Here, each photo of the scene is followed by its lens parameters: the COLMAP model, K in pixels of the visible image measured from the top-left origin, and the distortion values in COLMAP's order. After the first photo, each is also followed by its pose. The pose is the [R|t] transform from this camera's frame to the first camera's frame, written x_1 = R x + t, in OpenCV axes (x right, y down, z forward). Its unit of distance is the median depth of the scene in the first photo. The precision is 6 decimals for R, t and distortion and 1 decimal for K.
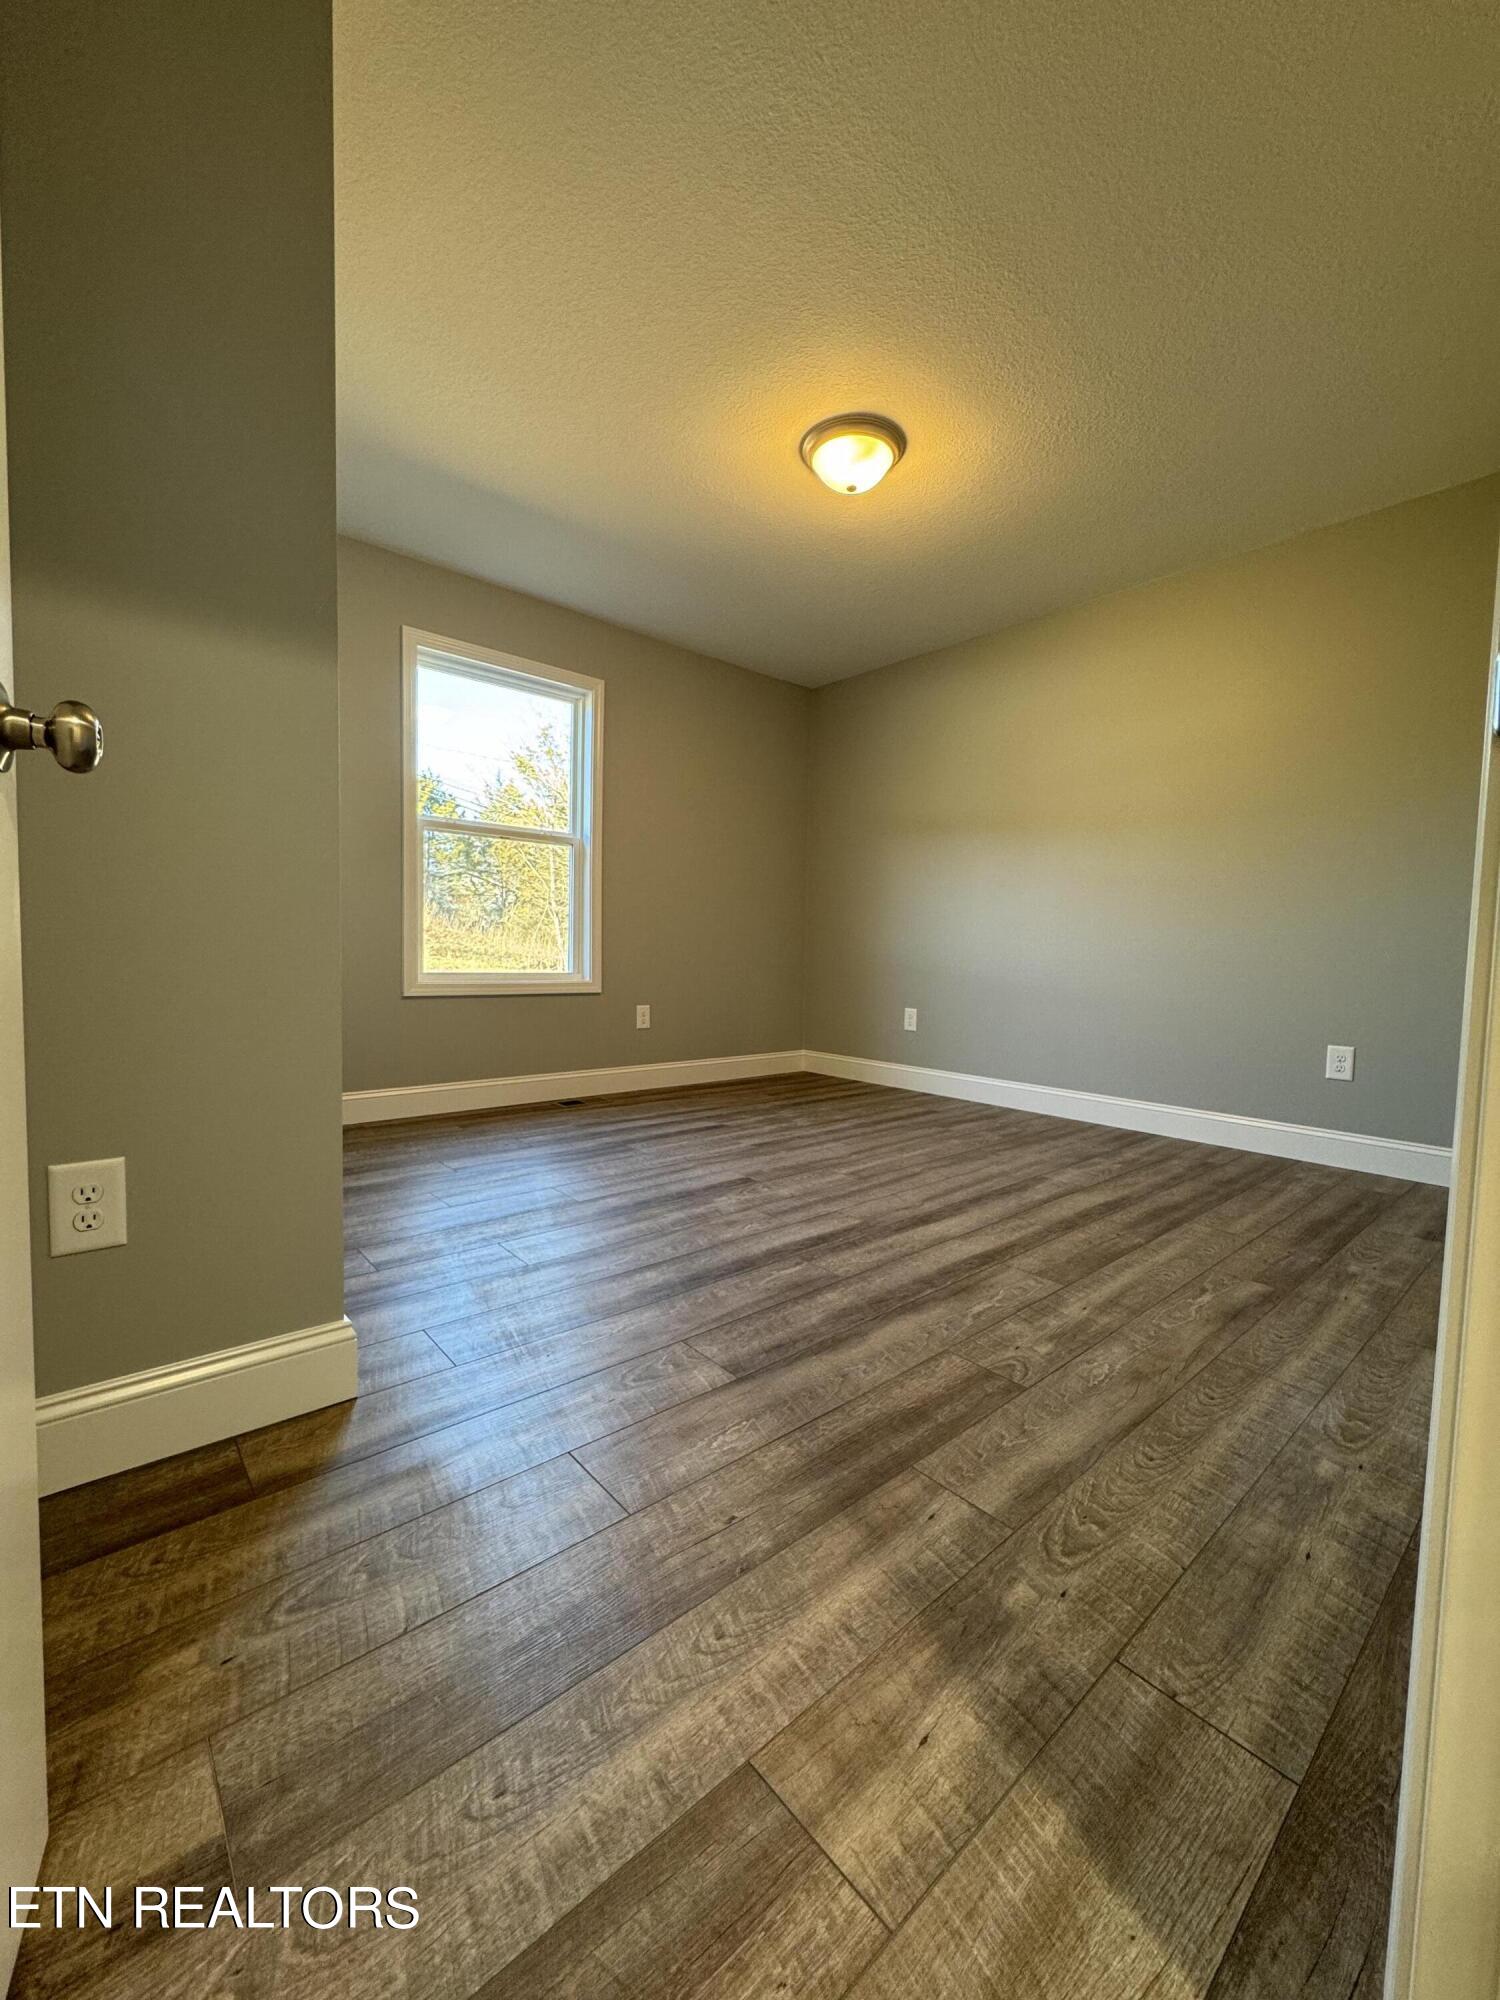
lens RADIAL K [[798.8, 0, 753.5], [0, 798.8, 999.1], [0, 0, 1]] dist [-0.003408, -0.000108]
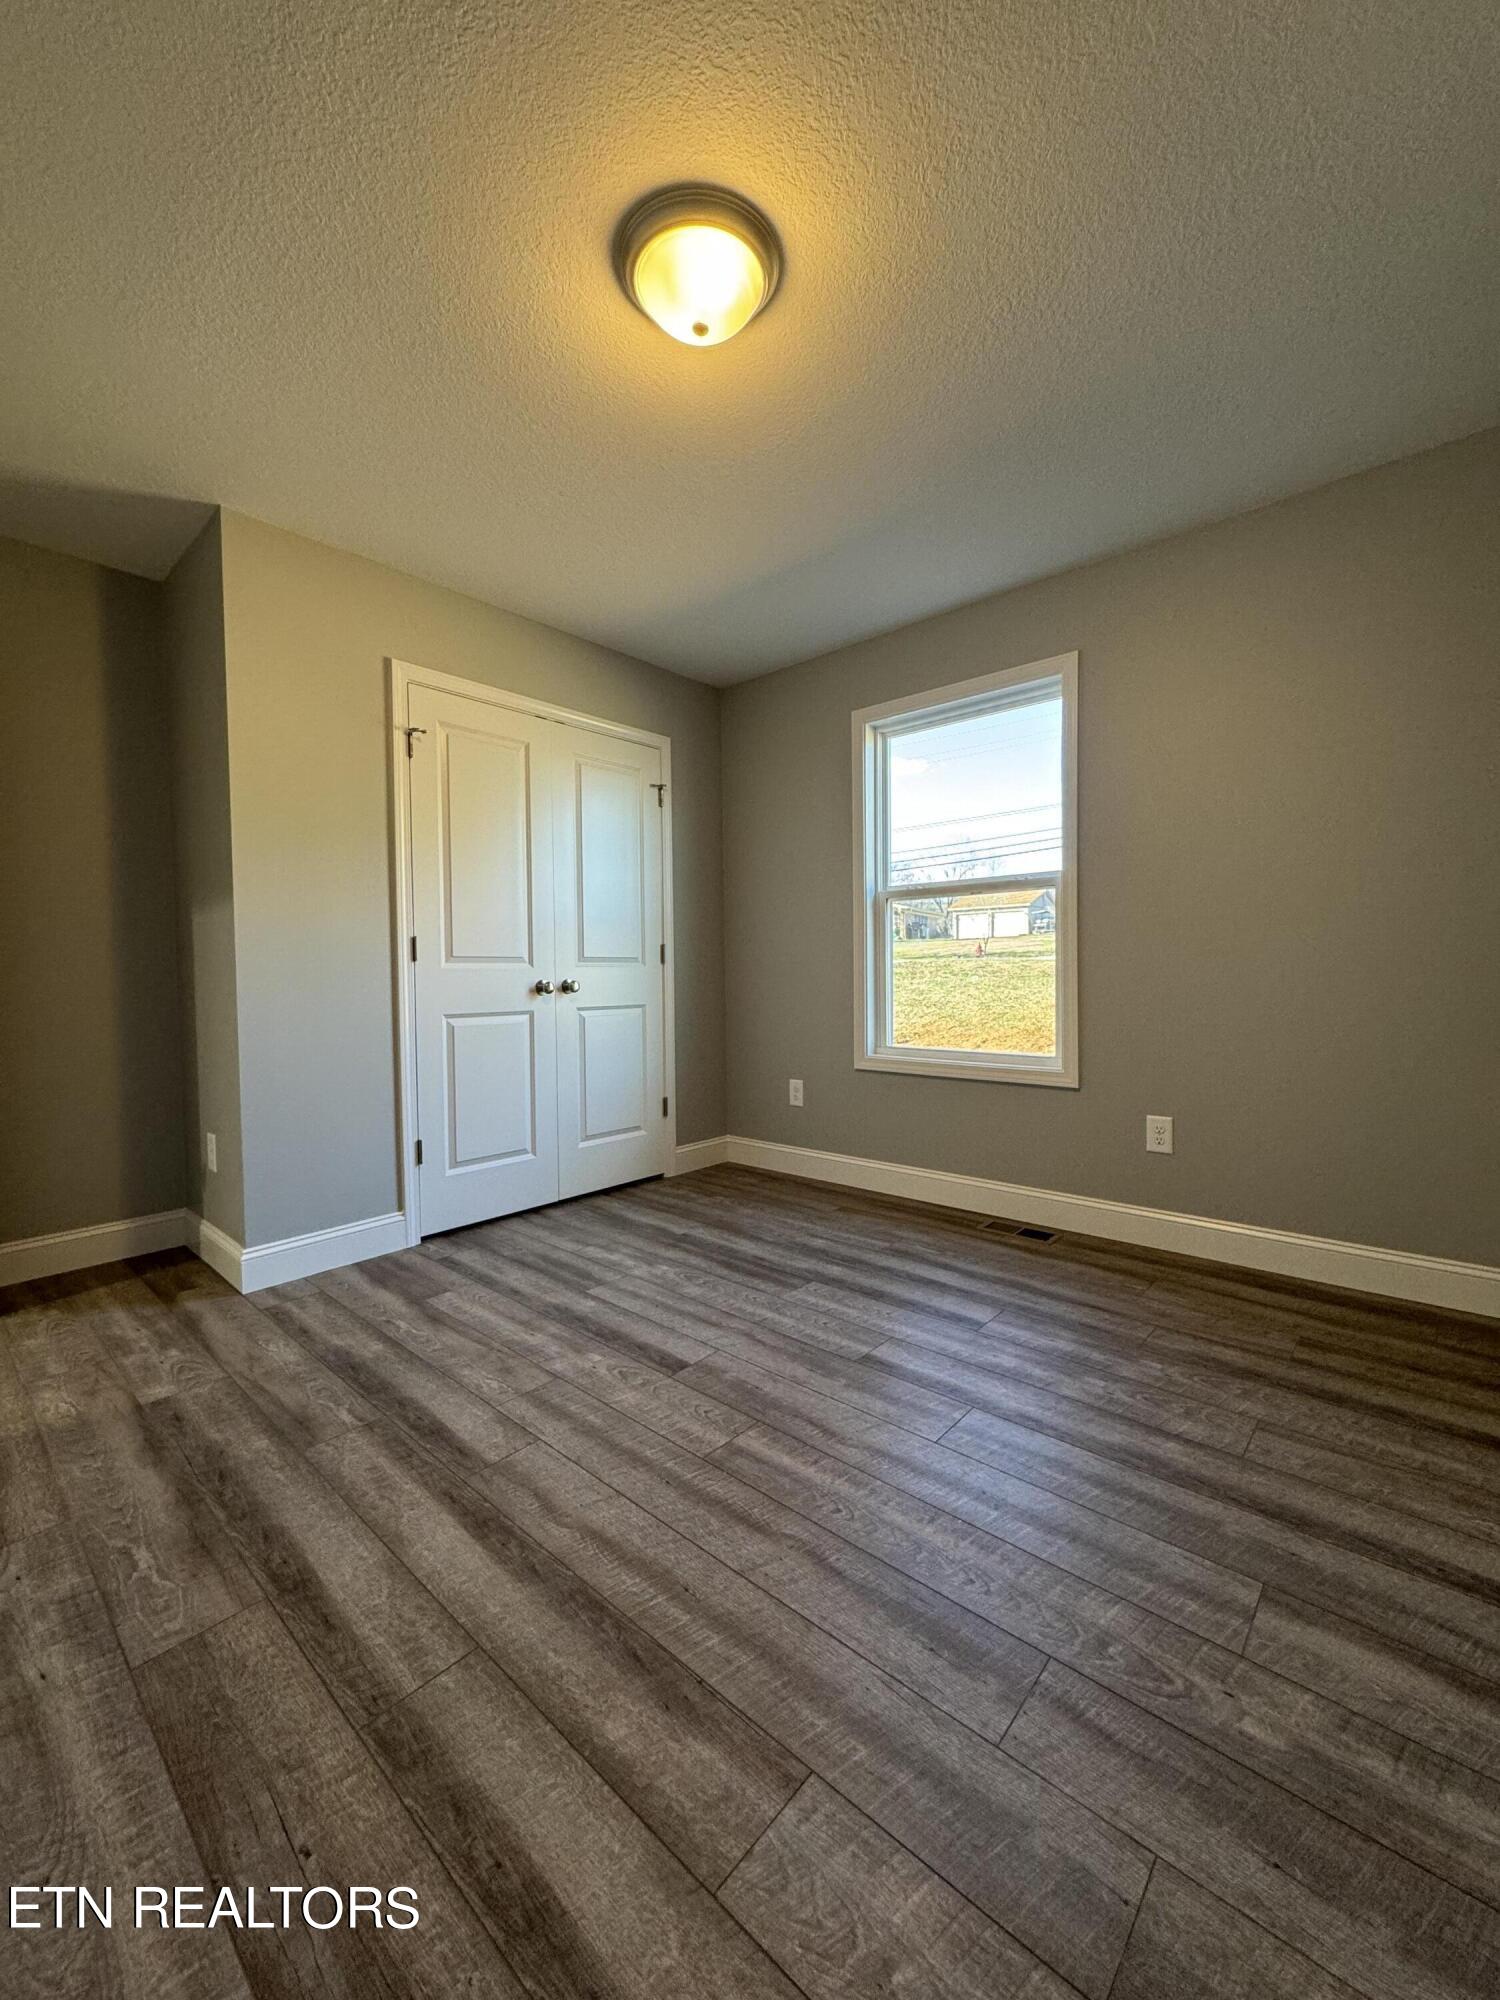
lens RADIAL K [[798.8, 0, 745.6], [0, 798.8, 988.0], [0, 0, 1]] dist [-0.003408, -0.000108]
pose [[0.115283, -0.003922, -0.993325, 0.840361], [-0.043515, 0.999012, -0.008995, -0.136028], [0.992379, 0.044261, 0.114998, 1.103226]]
